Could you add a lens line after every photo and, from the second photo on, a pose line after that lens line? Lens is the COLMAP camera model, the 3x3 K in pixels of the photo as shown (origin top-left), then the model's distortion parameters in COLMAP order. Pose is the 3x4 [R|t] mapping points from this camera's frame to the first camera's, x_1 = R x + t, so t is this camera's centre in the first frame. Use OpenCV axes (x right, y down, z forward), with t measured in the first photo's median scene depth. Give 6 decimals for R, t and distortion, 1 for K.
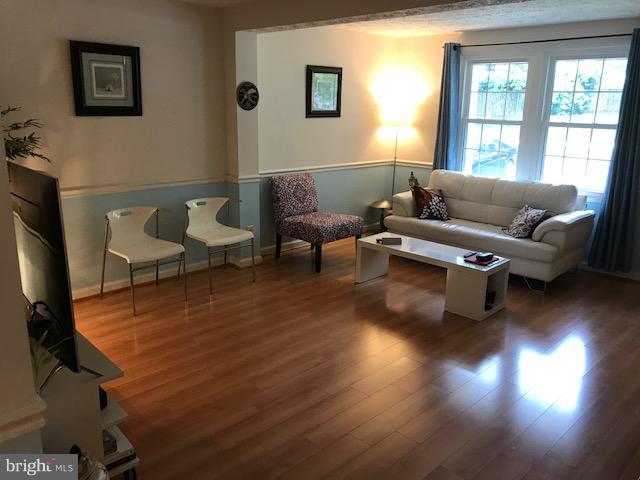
lens RADIAL K [[528.0, 0, 316.7], [0, 528.0, 238.0], [0, 0, 1]] dist [0.004984, 0.002110]
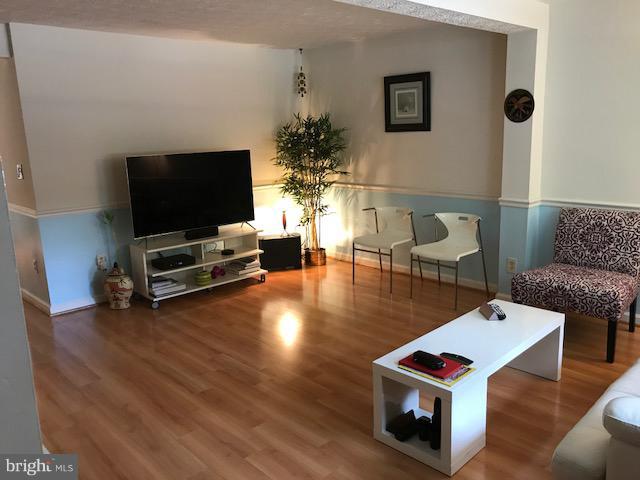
lens RADIAL K [[528.0, 0, 316.7], [0, 528.0, 238.0], [0, 0, 1]] dist [0.004984, 0.002110]
pose [[-0.031017, 0.188220, -0.981637, 0.871195], [-0.212874, 0.958333, 0.190478, -0.181552], [0.976587, 0.214873, 0.010342, 0.829058]]
